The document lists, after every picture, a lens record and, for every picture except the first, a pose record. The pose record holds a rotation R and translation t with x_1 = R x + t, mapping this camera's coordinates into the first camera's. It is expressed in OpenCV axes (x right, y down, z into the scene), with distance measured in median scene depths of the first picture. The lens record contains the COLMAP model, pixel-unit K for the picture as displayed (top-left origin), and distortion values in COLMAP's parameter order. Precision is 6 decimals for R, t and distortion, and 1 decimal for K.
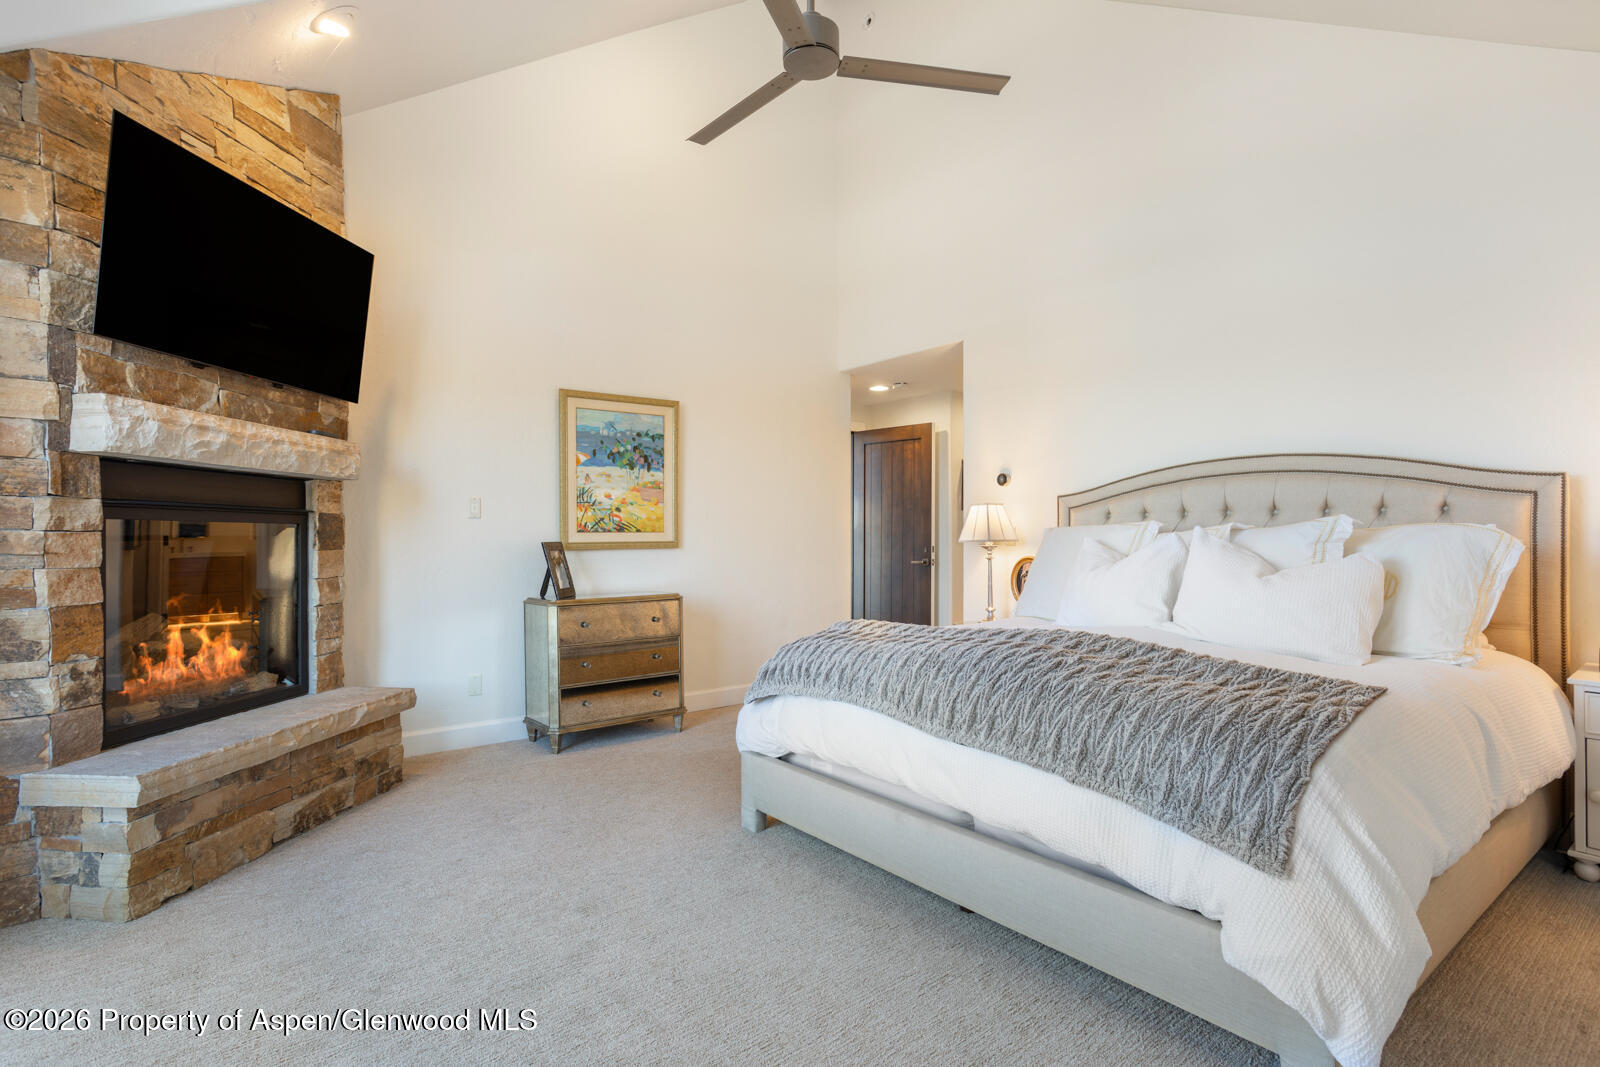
lens RADIAL K [[809.9, 0, 800.9], [0, 809.9, 528.0], [0, 0, 1]] dist [-0.029781, 0.014456]
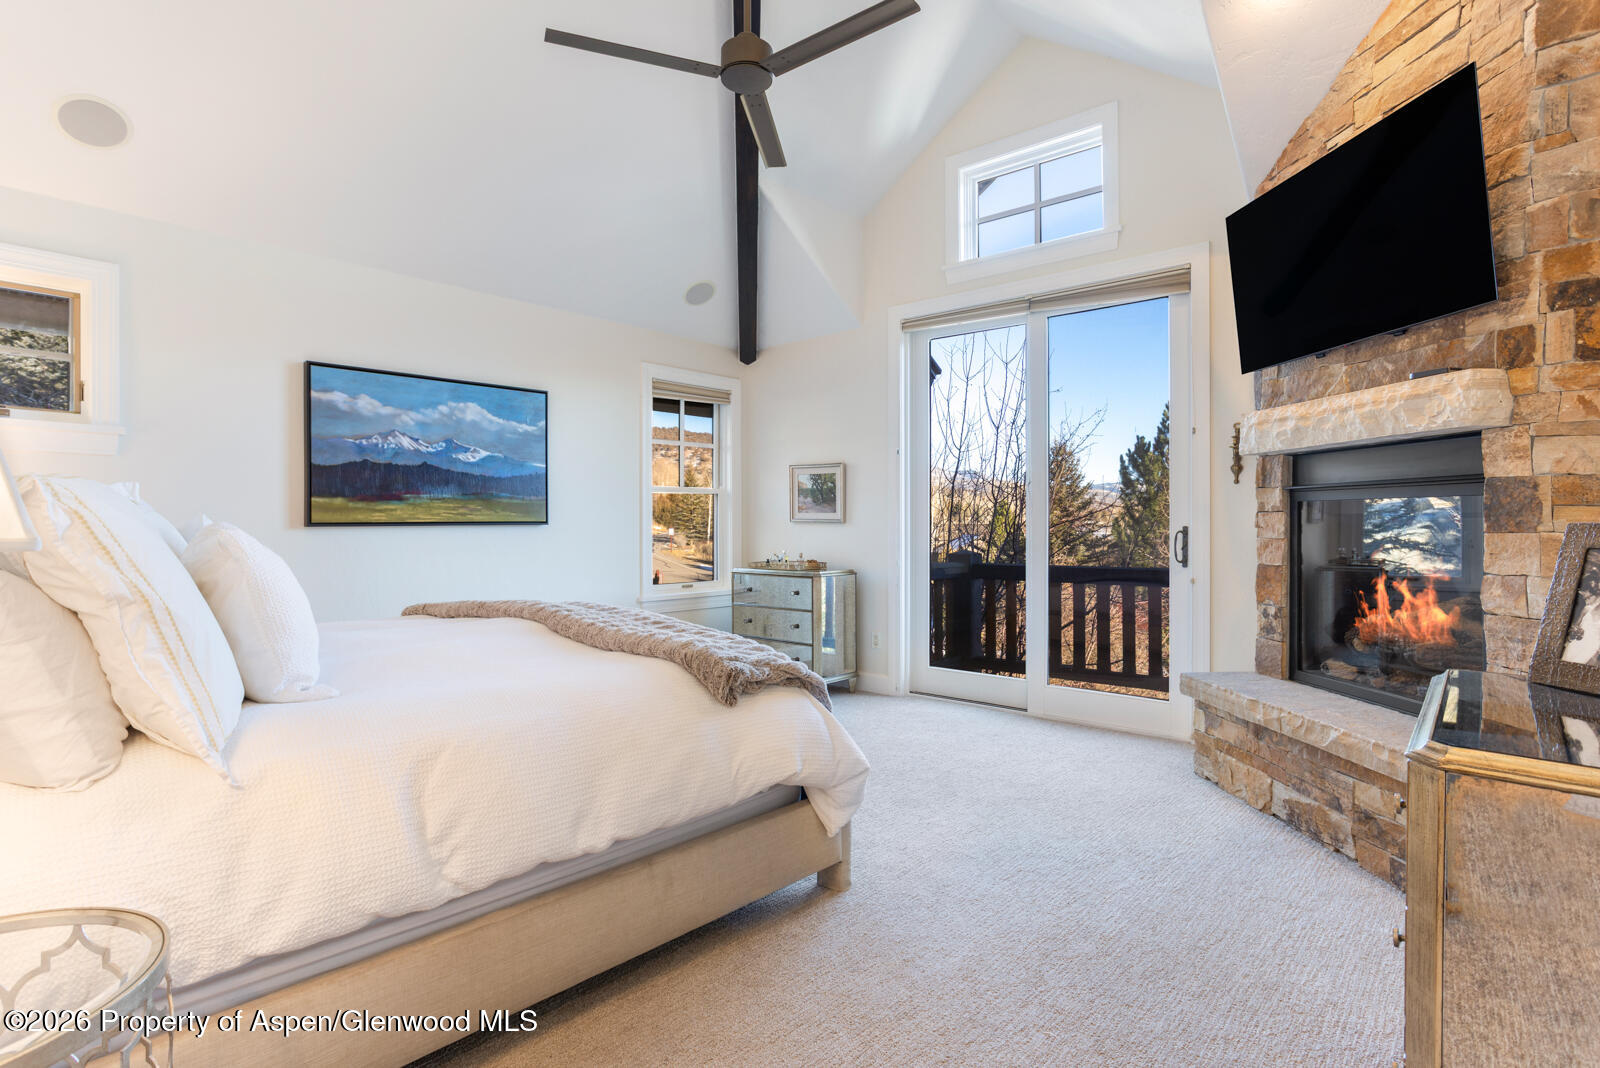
lens RADIAL K [[816.5, 0, 800.0], [0, 816.5, 535.8], [0, 0, 1]] dist [-0.002416, 0.000584]
pose [[-0.985994, -0.000412, -0.166778, 0.113307], [-0.001130, 0.999990, 0.004212, 0.033893], [0.166775, 0.004341, -0.985985, 1.889376]]
